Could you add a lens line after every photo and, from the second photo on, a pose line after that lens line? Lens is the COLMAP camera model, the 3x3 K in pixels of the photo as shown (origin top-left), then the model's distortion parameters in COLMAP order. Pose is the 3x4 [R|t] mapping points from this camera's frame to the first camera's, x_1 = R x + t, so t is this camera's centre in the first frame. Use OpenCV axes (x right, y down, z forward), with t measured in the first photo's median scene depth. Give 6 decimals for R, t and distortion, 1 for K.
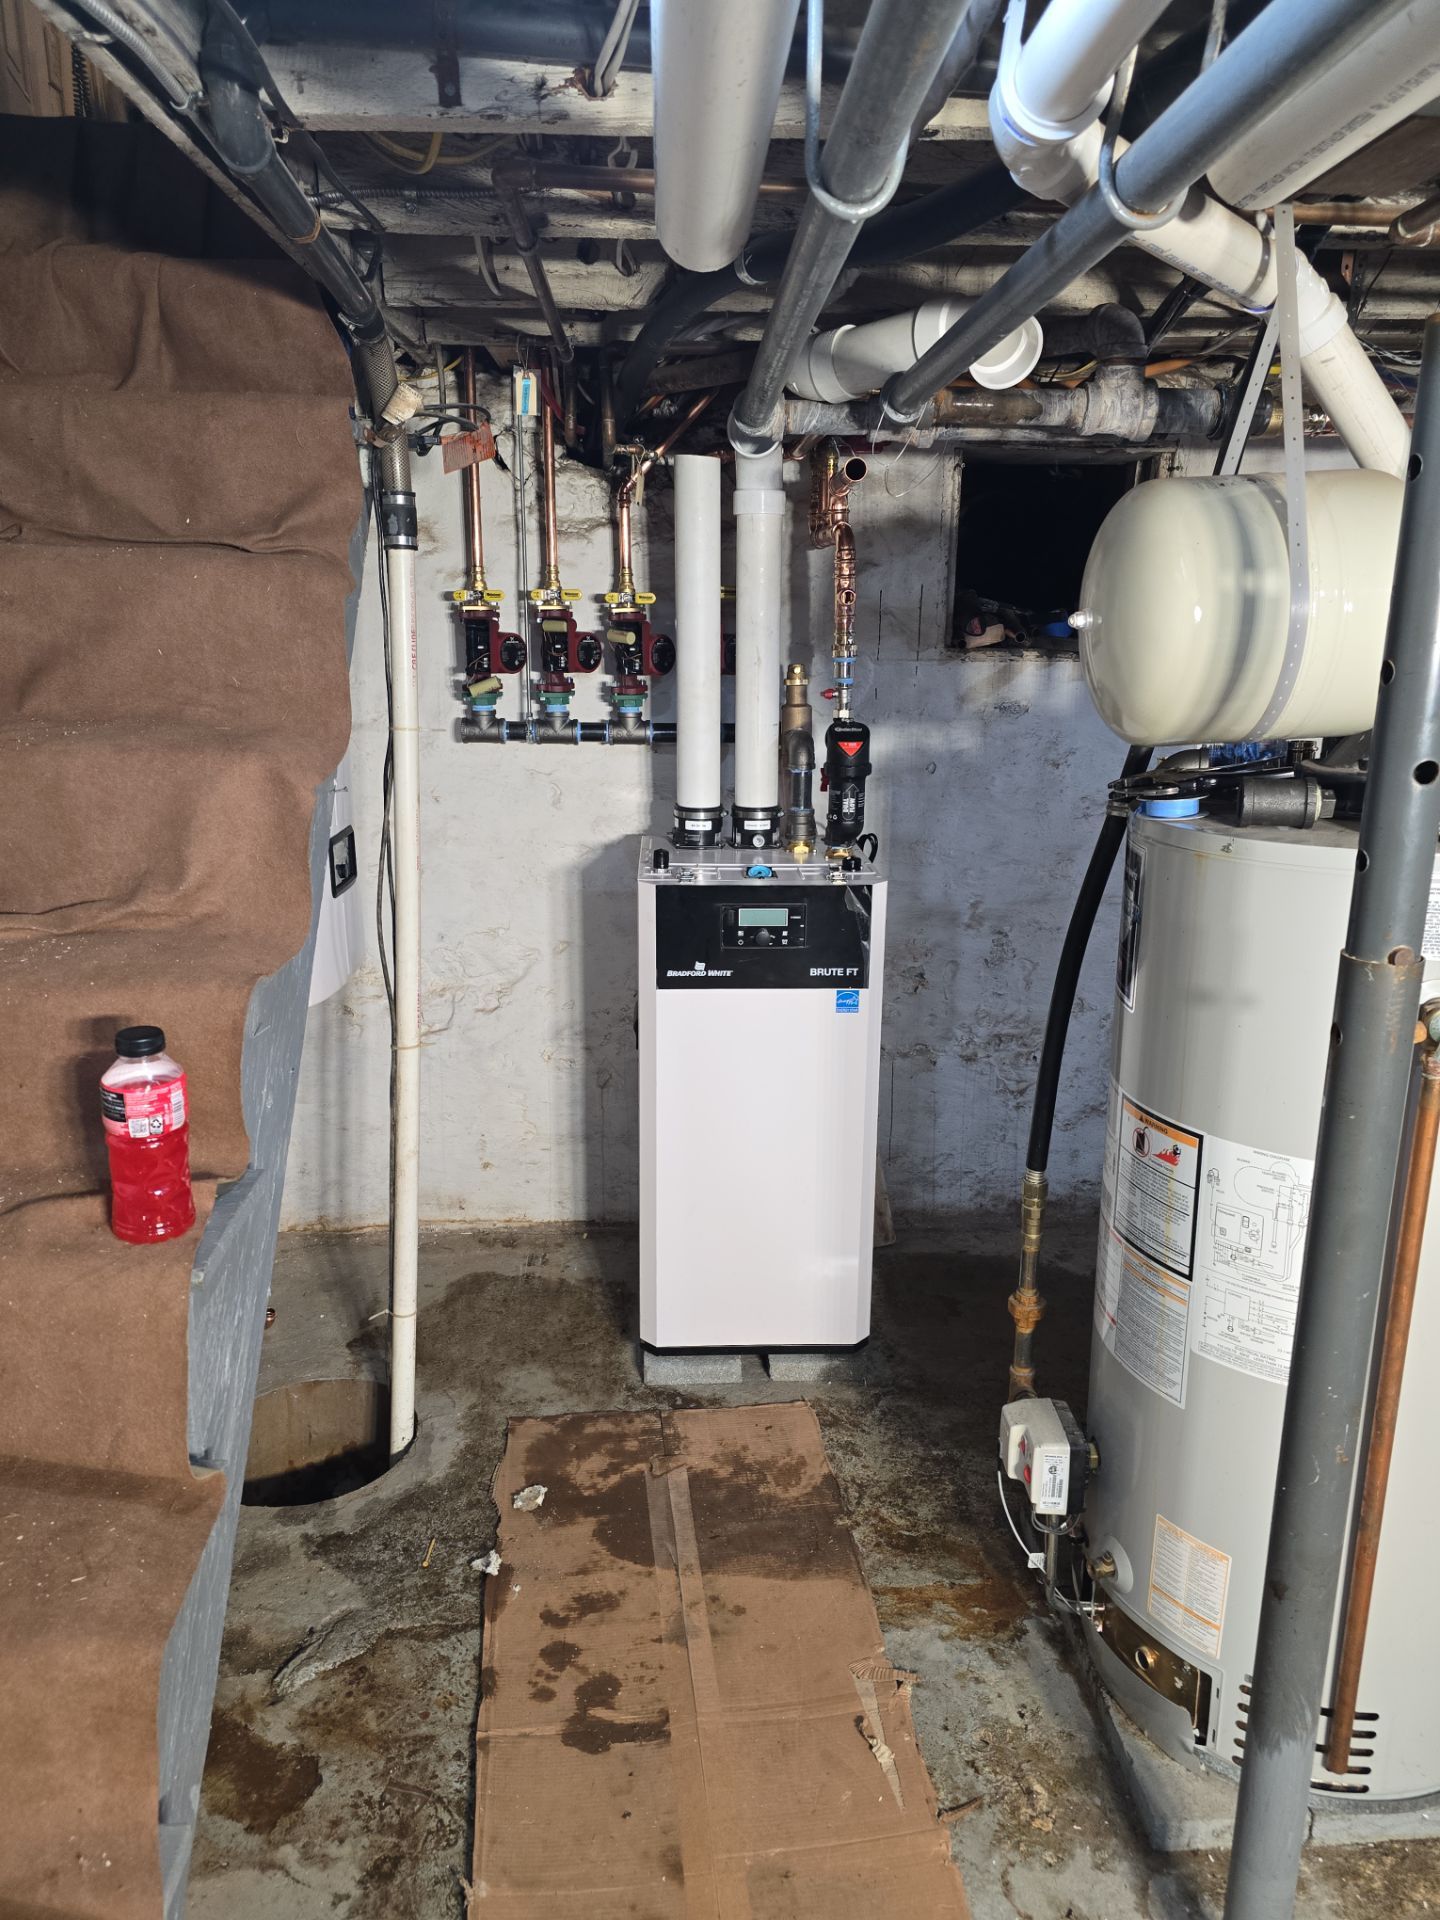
lens RADIAL K [[1286.1, 0, 720.0], [0, 1286.1, 960.0], [0, 0, 1]] dist [0.106387, -0.093811]
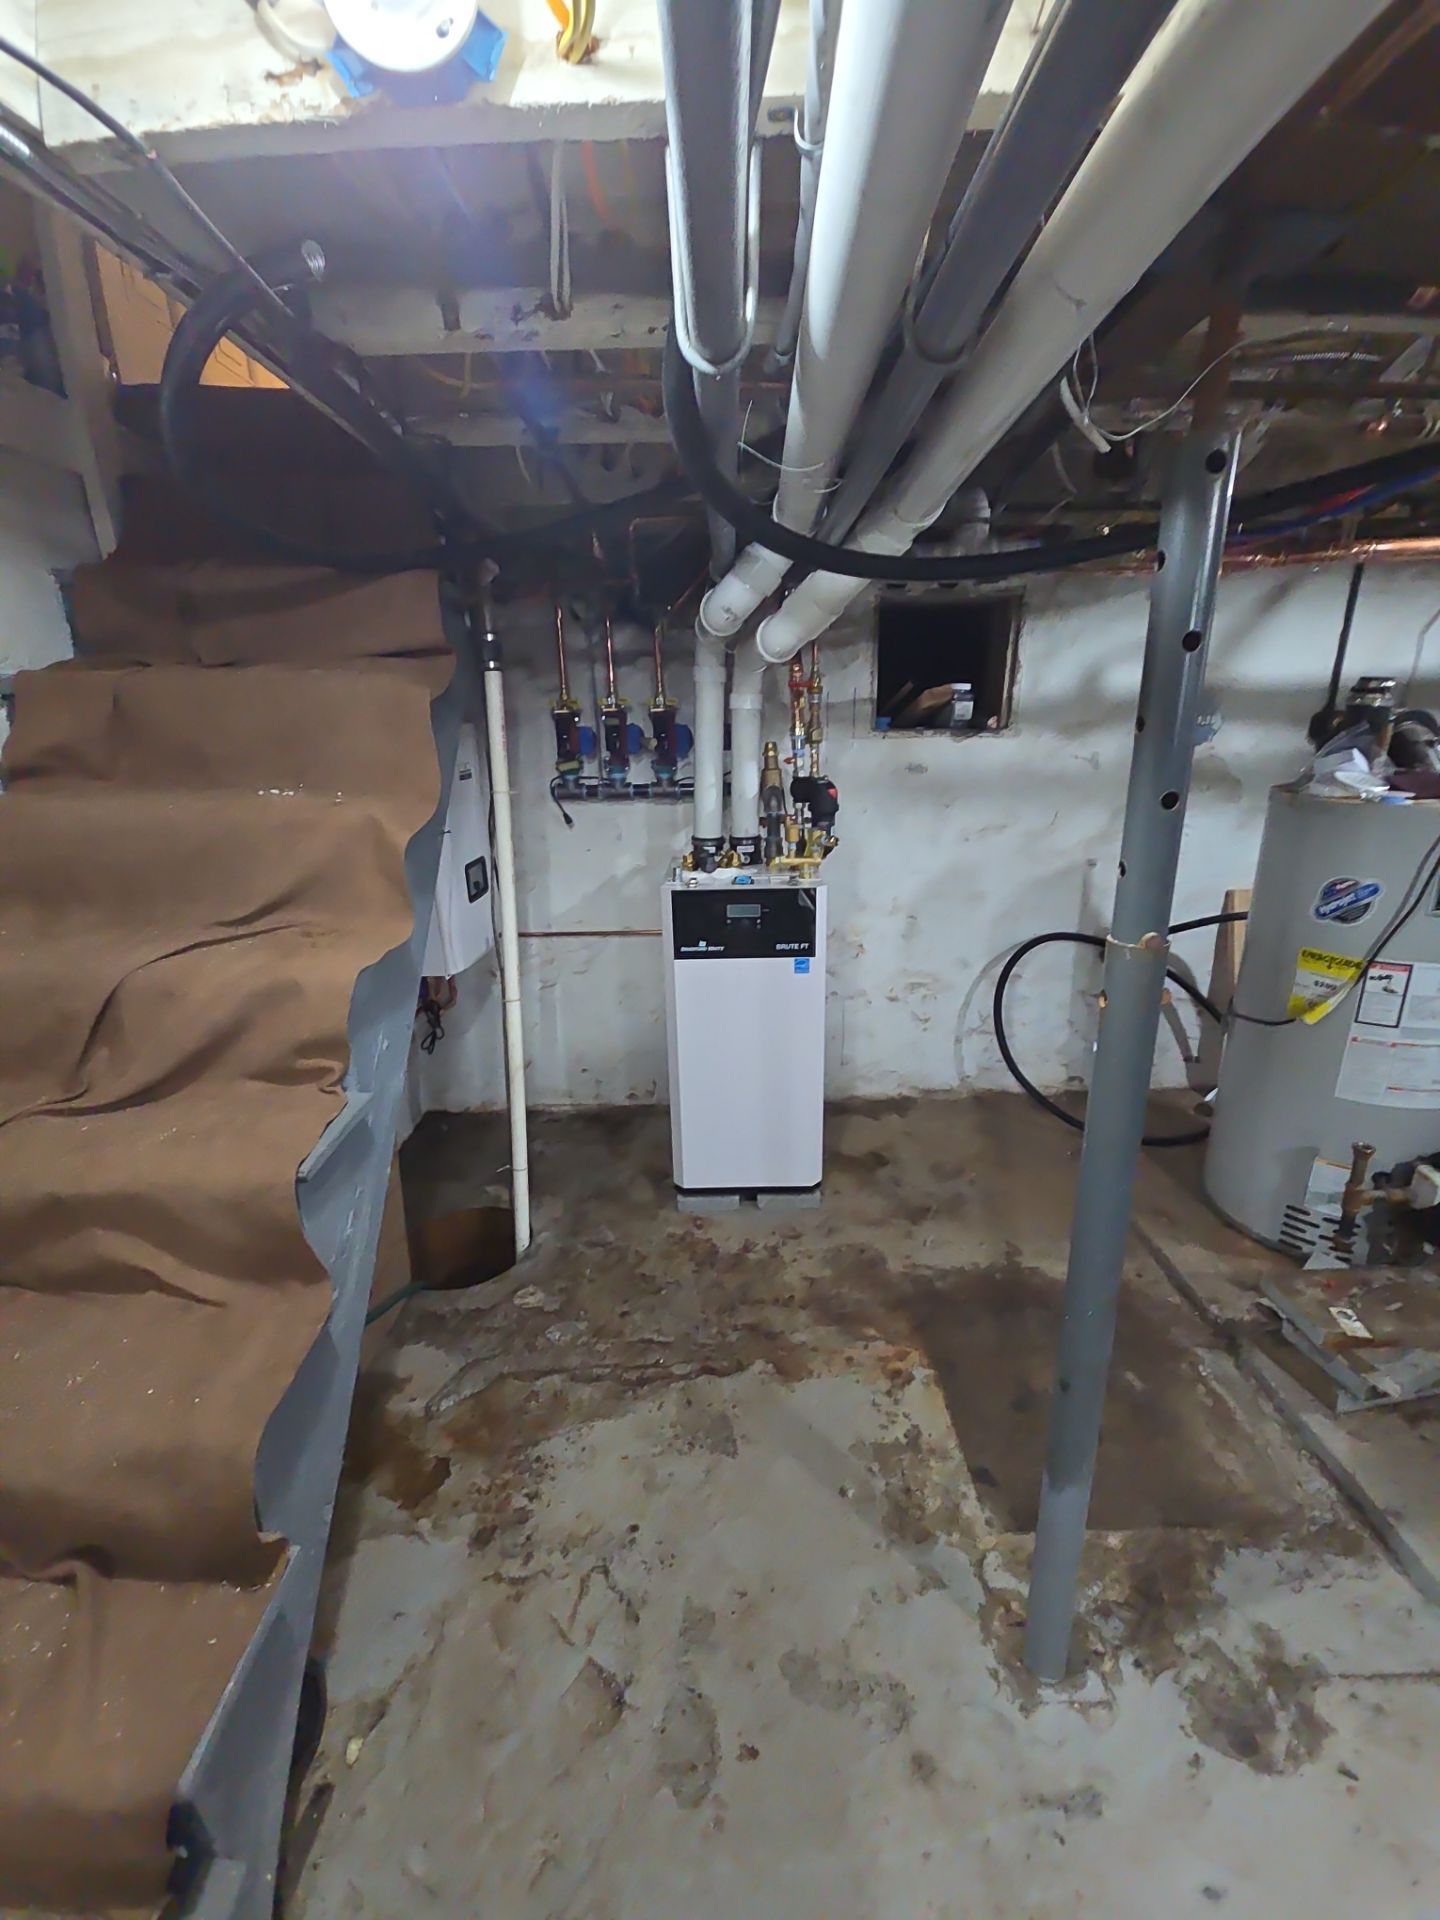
lens RADIAL K [[776.9, 0, 732.6], [0, 776.9, 964.8], [0, 0, 1]] dist [0.012574, -0.008957]
pose [[0.998943, -0.014167, -0.043719, 0.058004], [0.016011, 0.998985, 0.042104, -0.008604], [0.043079, -0.042759, 0.998156, 0.090969]]
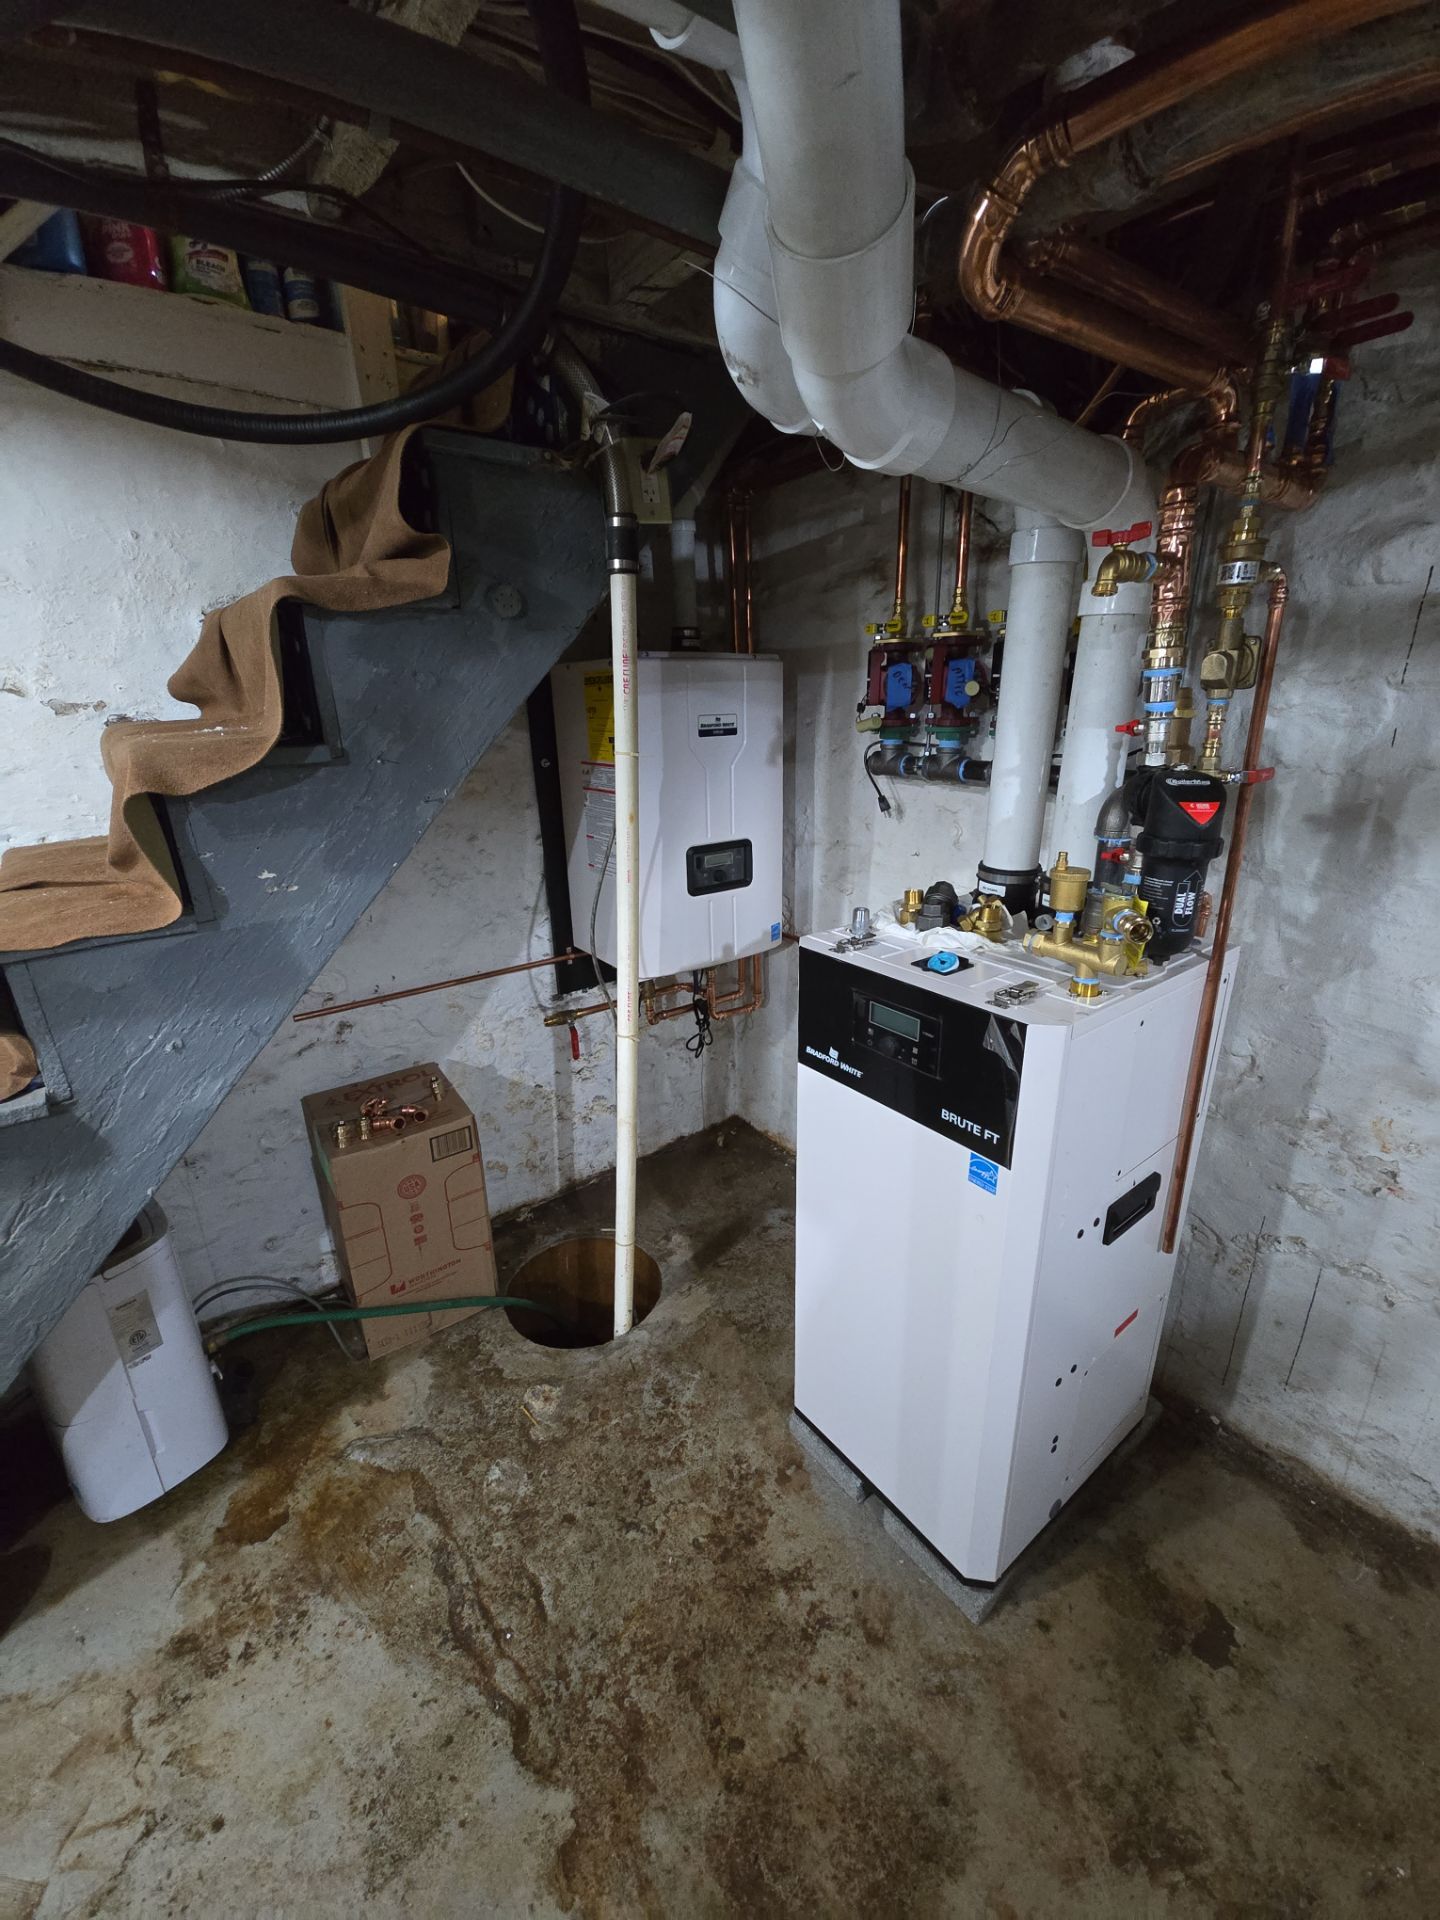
lens RADIAL K [[776.9, 0, 732.6], [0, 776.9, 964.8], [0, 0, 1]] dist [0.012574, -0.008957]
pose [[0.577272, 0.251341, -0.776907, 0.318686], [-0.197902, 0.966147, 0.165514, -0.119408], [0.792207, 0.058205, 0.607470, 0.630279]]
